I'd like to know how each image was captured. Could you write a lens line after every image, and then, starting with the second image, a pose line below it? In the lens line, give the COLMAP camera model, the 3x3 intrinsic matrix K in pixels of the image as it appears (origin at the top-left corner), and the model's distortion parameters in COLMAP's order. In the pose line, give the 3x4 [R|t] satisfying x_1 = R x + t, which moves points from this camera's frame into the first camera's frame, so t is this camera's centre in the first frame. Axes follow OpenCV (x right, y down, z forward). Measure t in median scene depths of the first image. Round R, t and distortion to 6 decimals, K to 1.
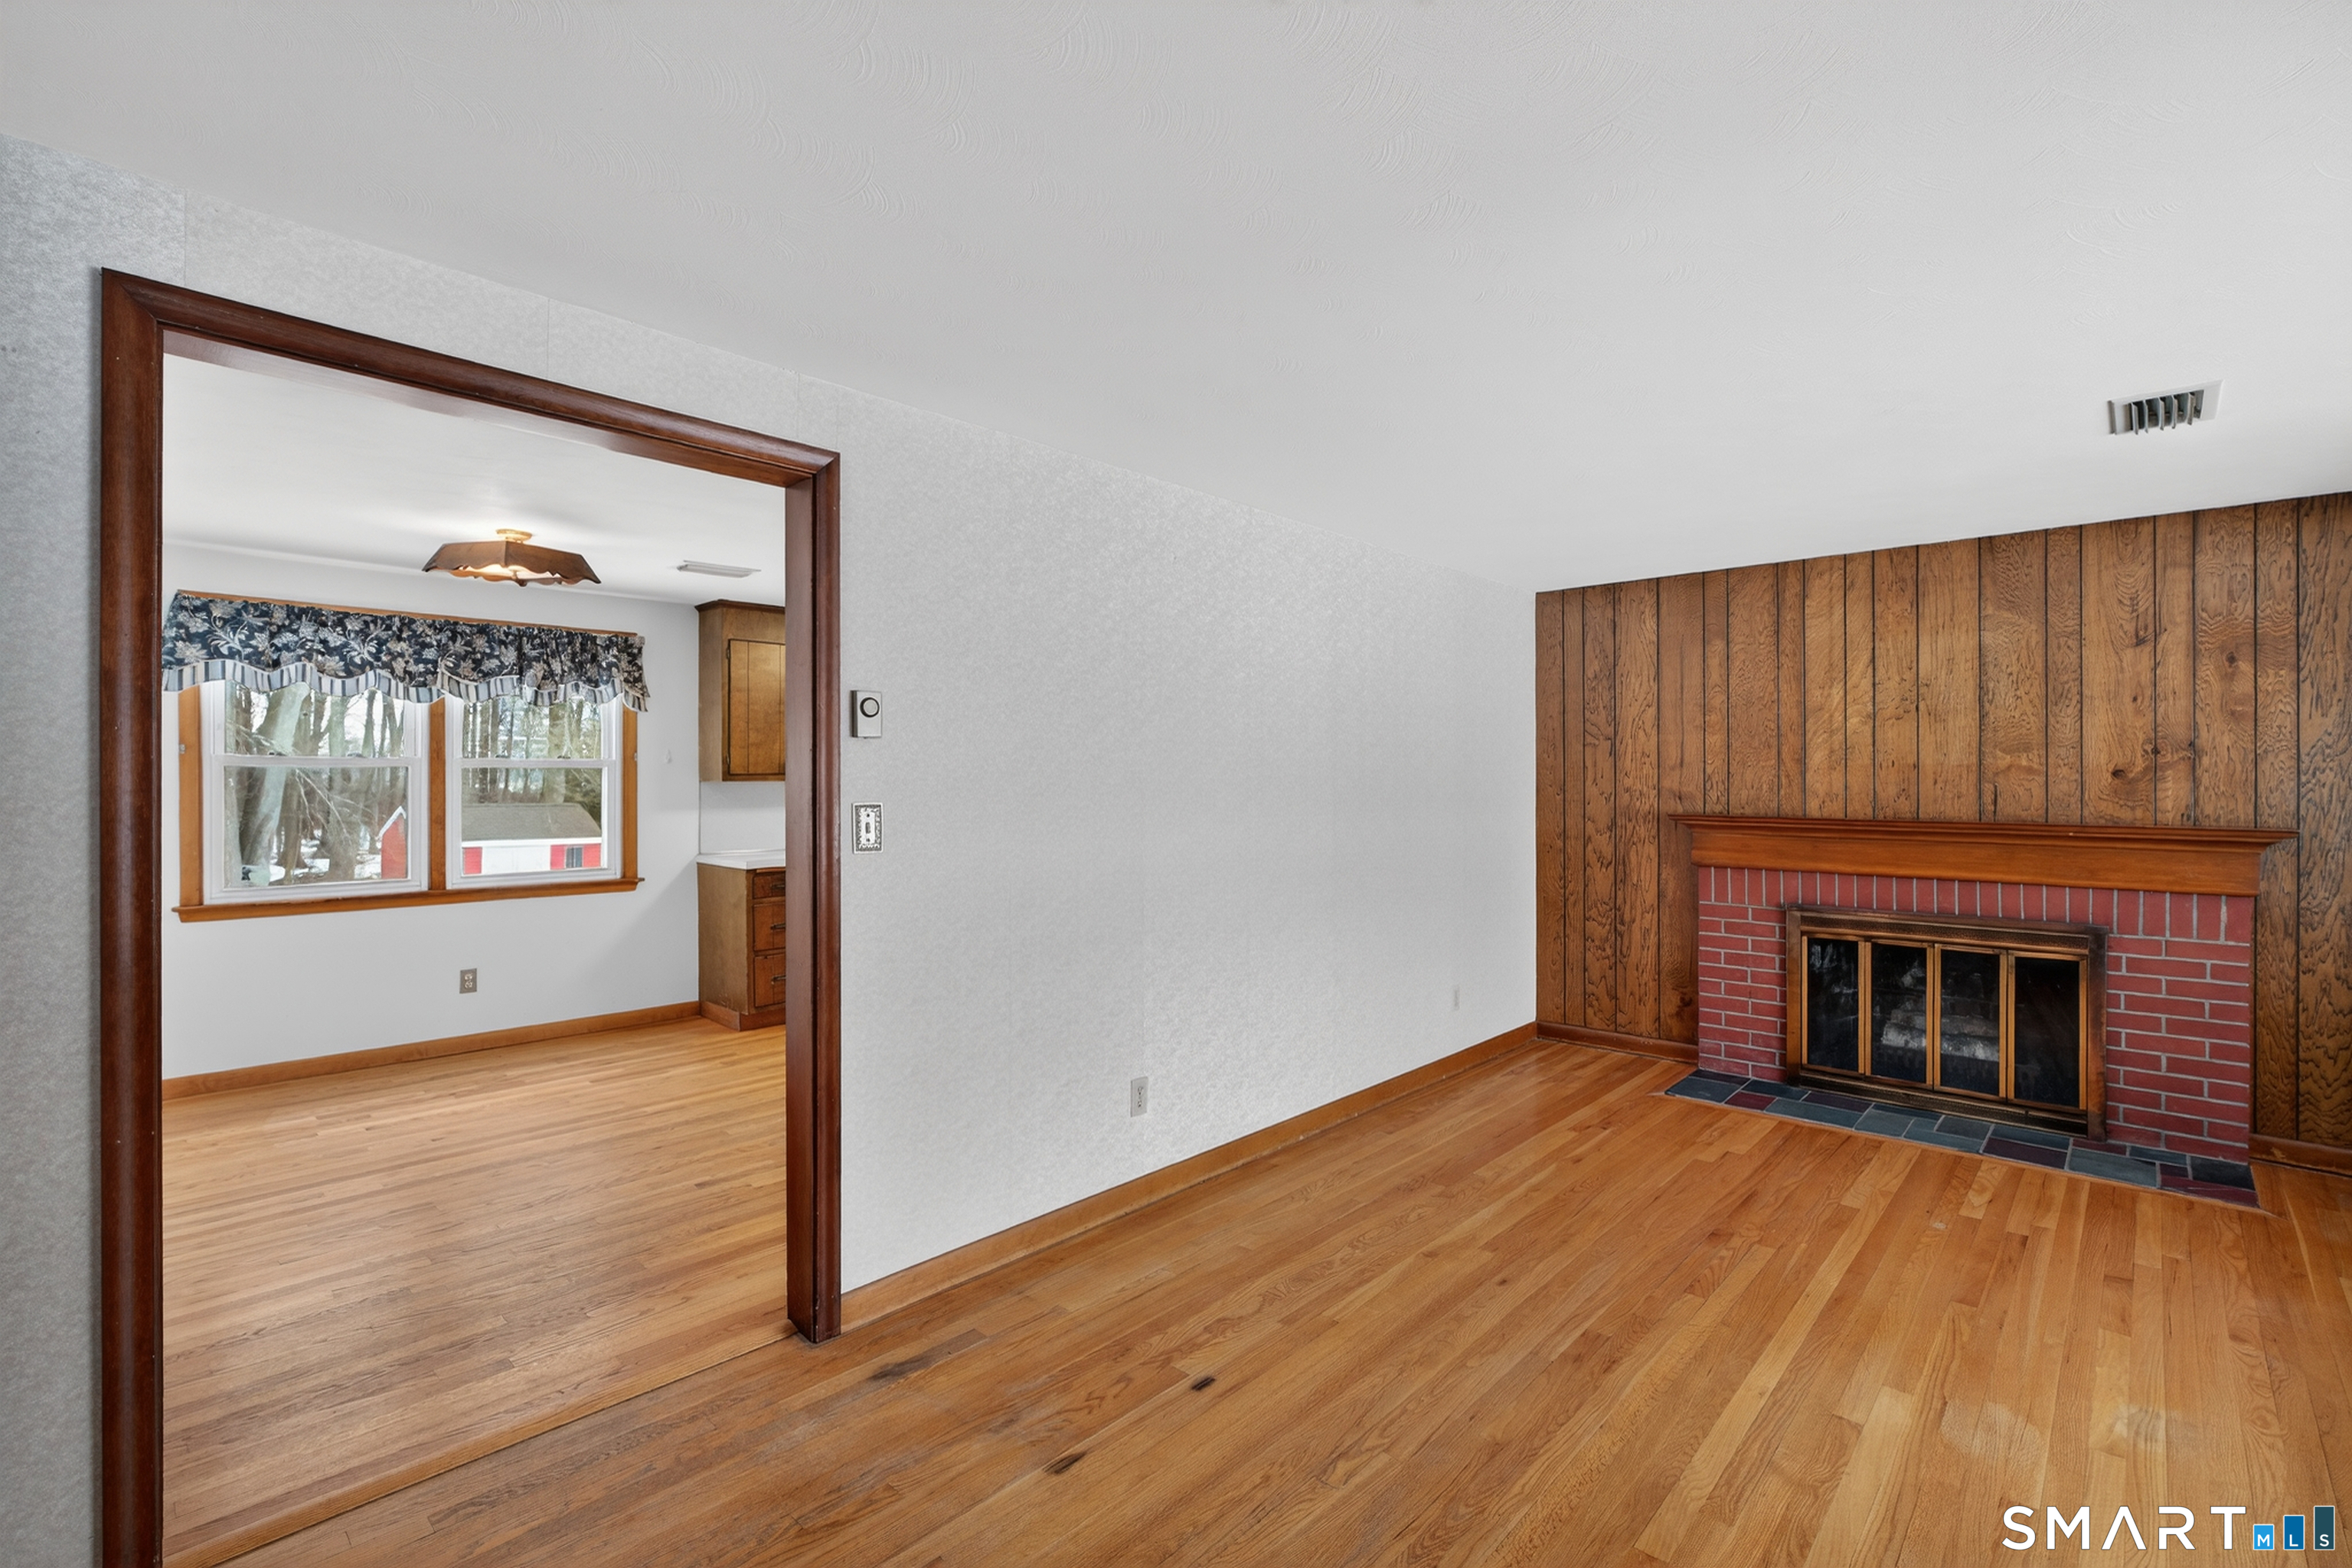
lens RADIAL K [[1051.2, 0, 1167.1], [0, 1051.2, 780.8], [0, 0, 1]] dist [-0.013506, 0.003684]
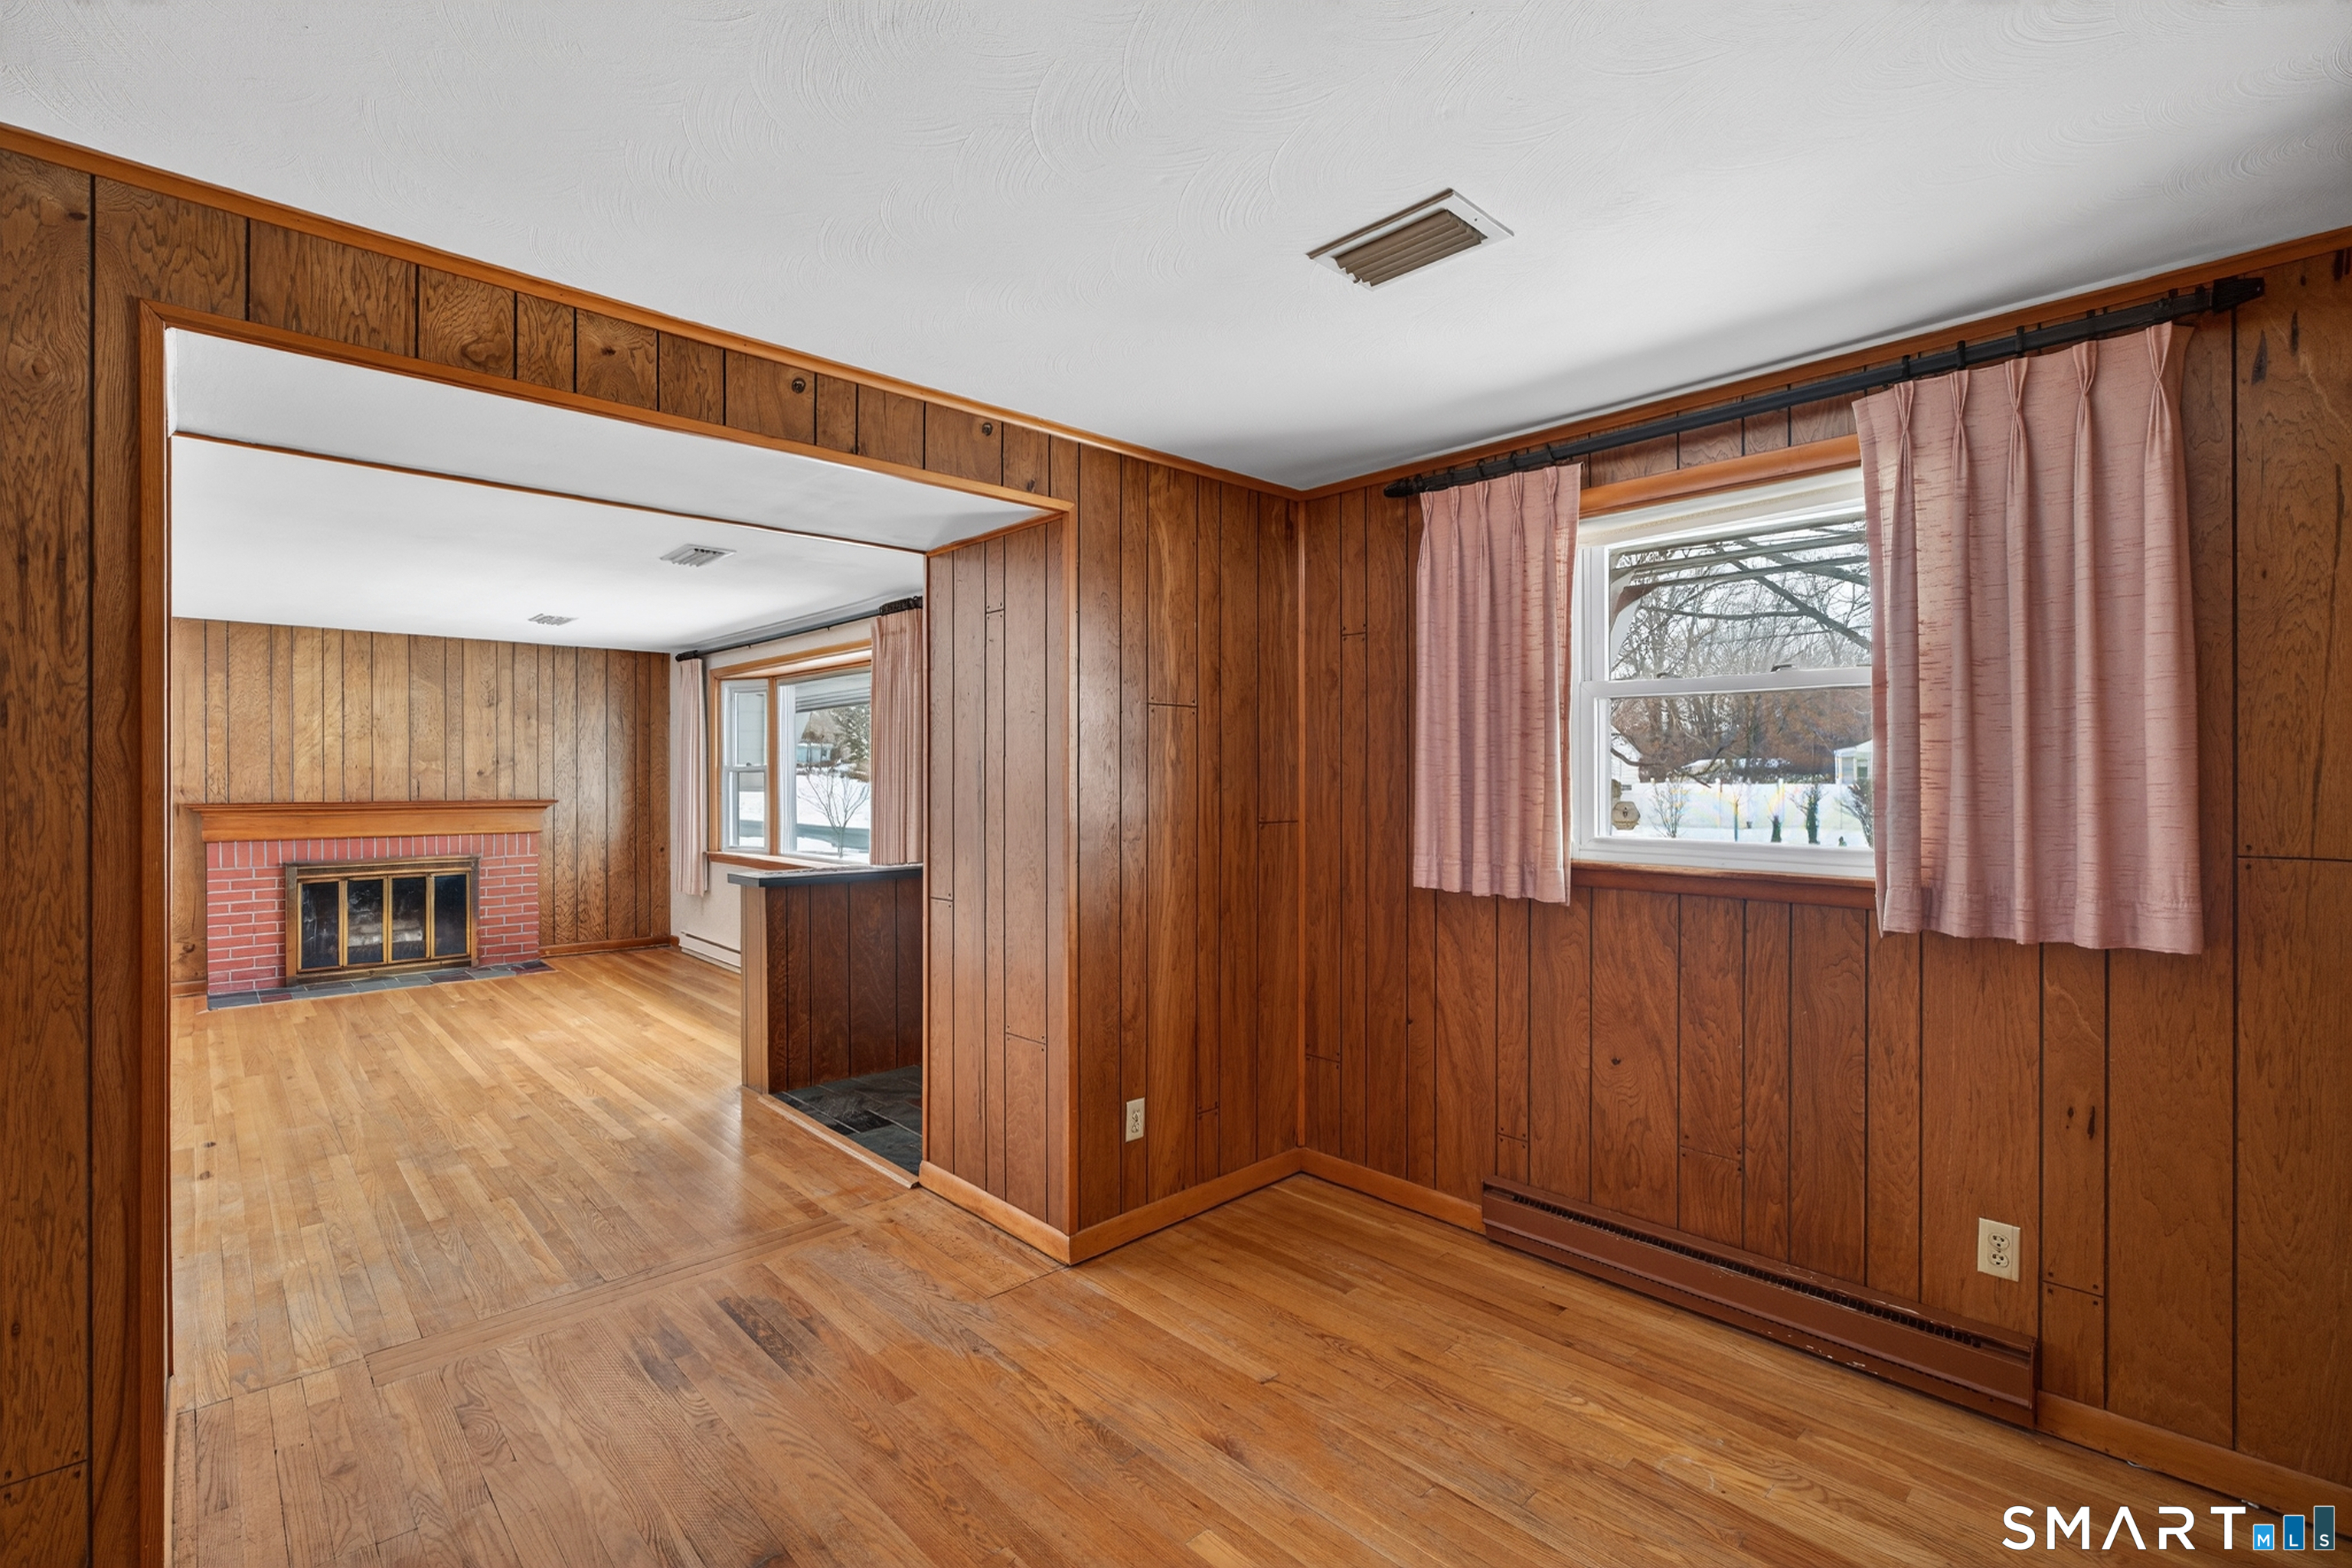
lens RADIAL K [[1051.2, 0, 1178.7], [0, 1051.2, 780.2], [0, 0, 1]] dist [-0.013506, 0.003684]
pose [[0.055686, -0.006453, 0.998427, -0.856967], [0.002792, 0.999976, 0.006308, -0.002865], [-0.998444, 0.002437, 0.055703, -0.349247]]
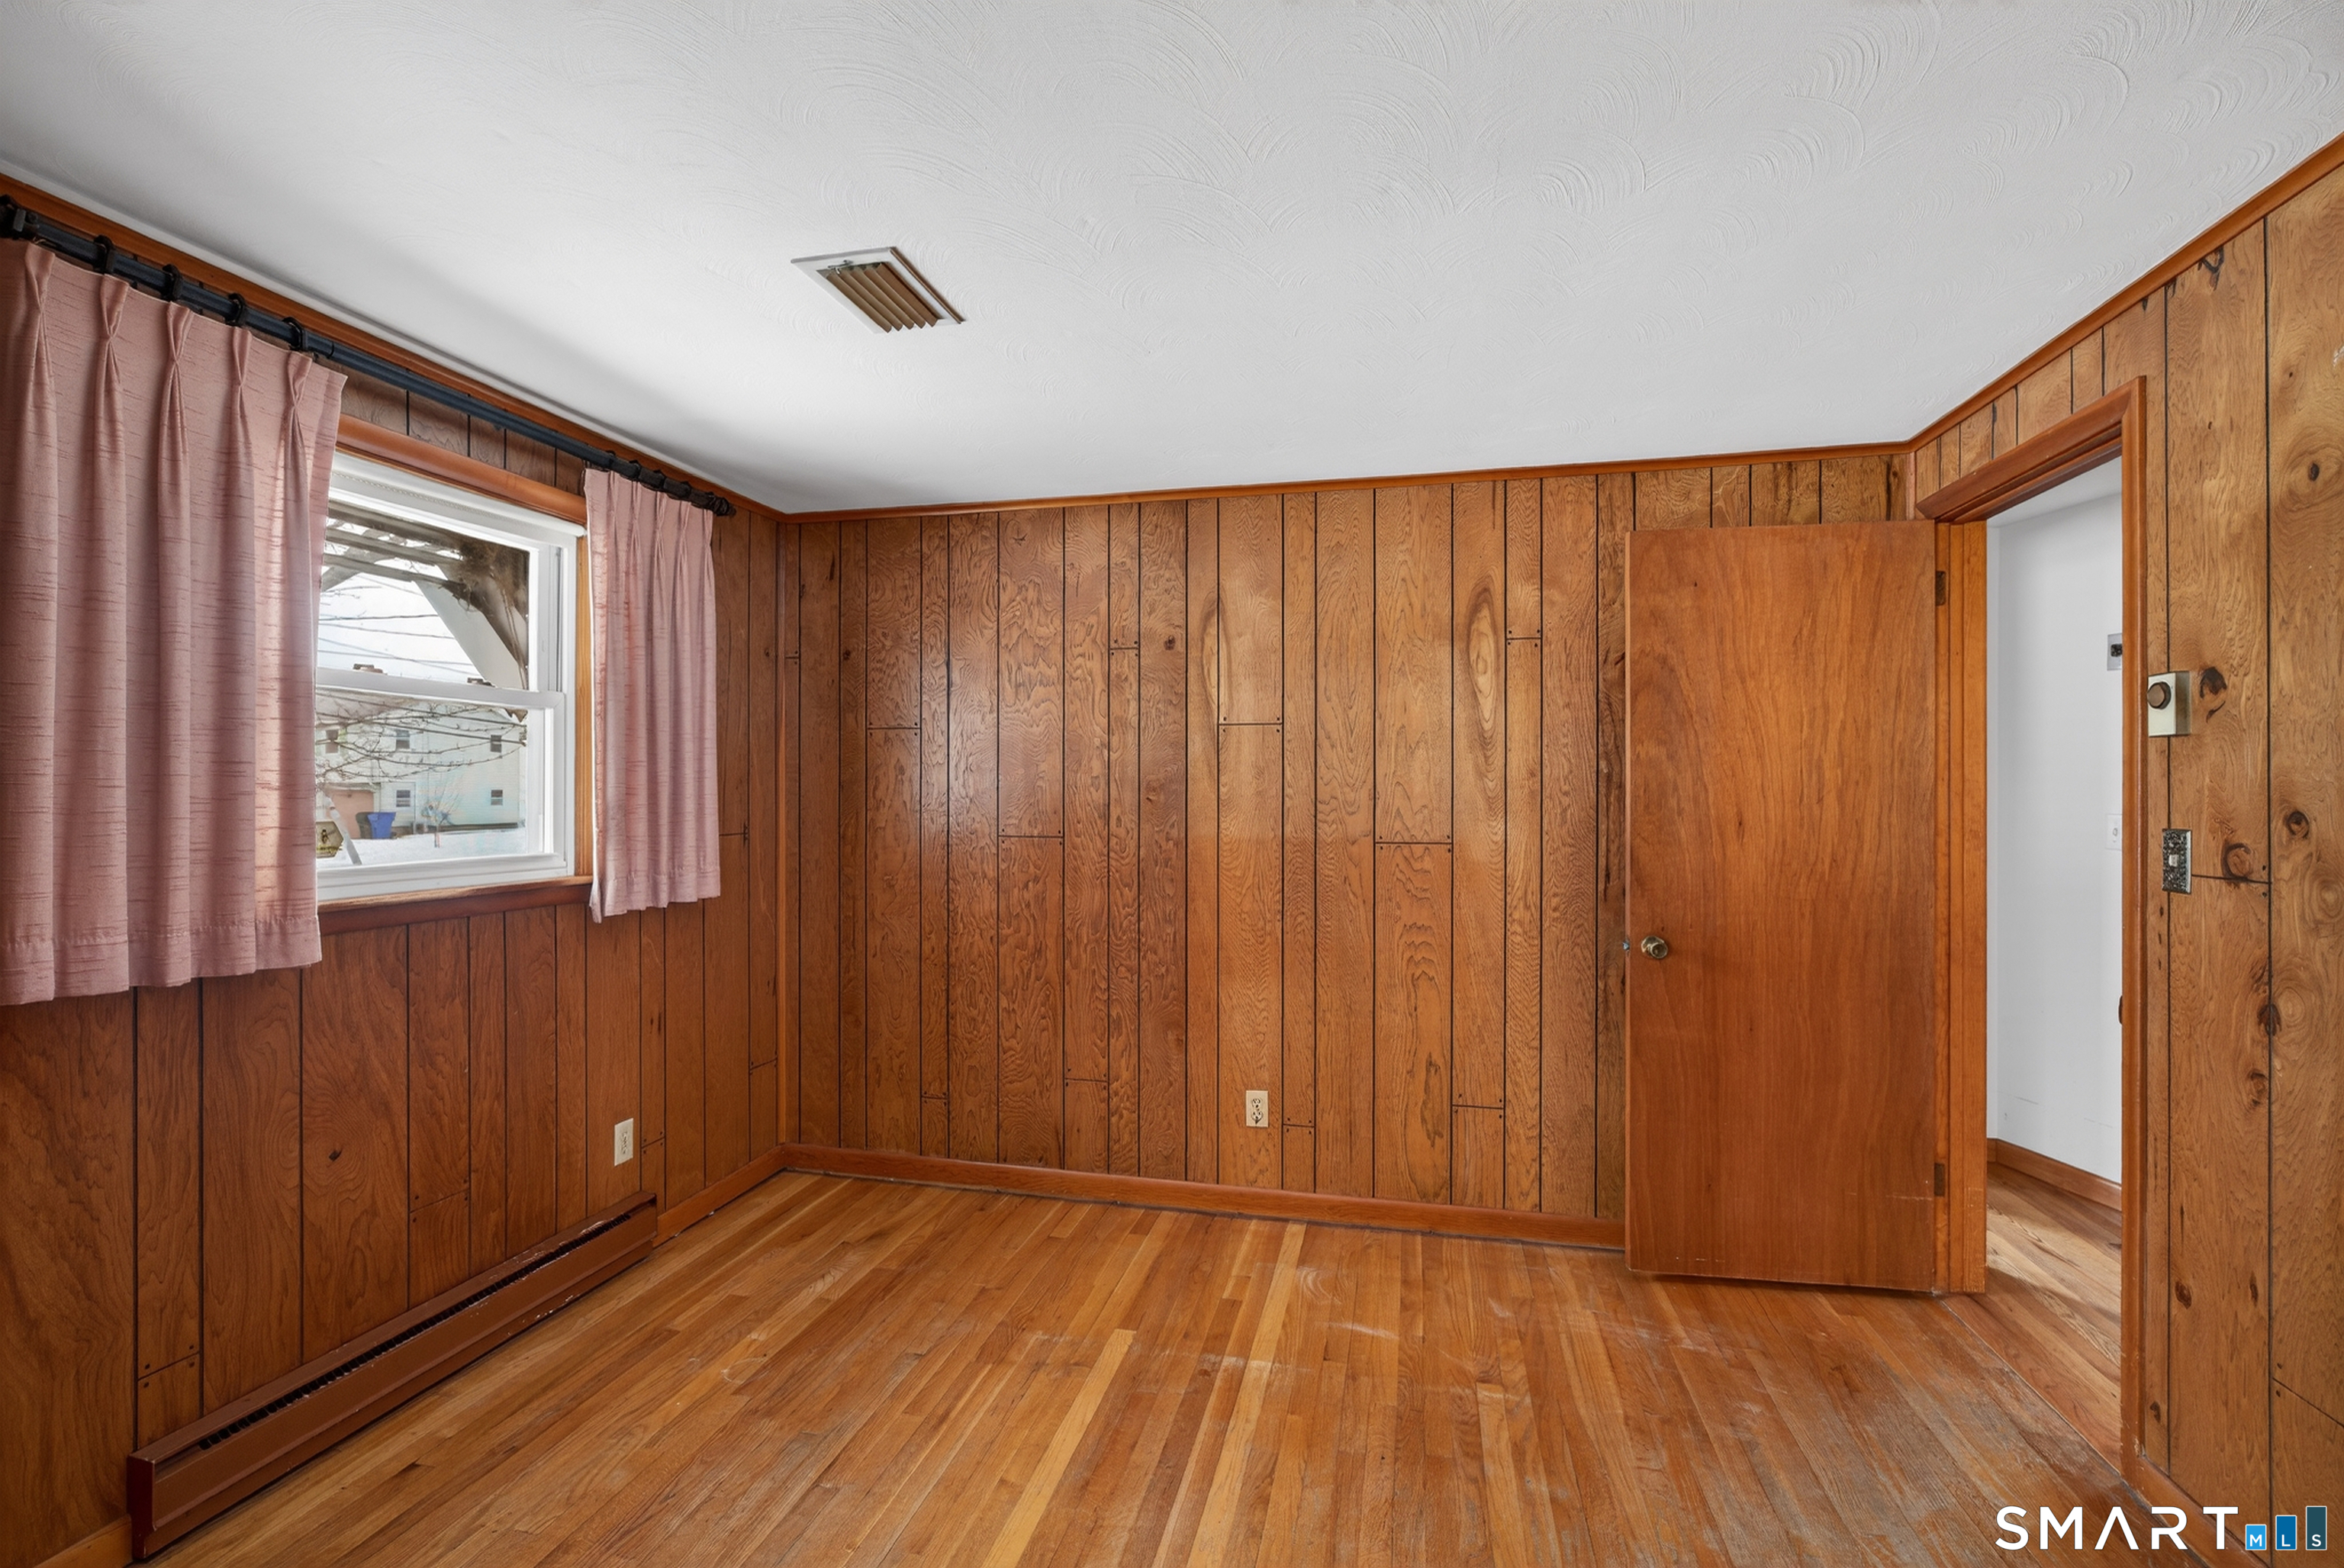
lens RADIAL K [[1047.7, 0, 1165.0], [0, 1047.7, 786.7], [0, 0, 1]] dist [-0.013506, 0.003684]
pose [[-0.867703, -0.004302, -0.497064, -0.260943], [-0.003771, 0.999991, -0.002072, -0.001822], [0.497068, 0.000077, -0.867711, 0.072020]]
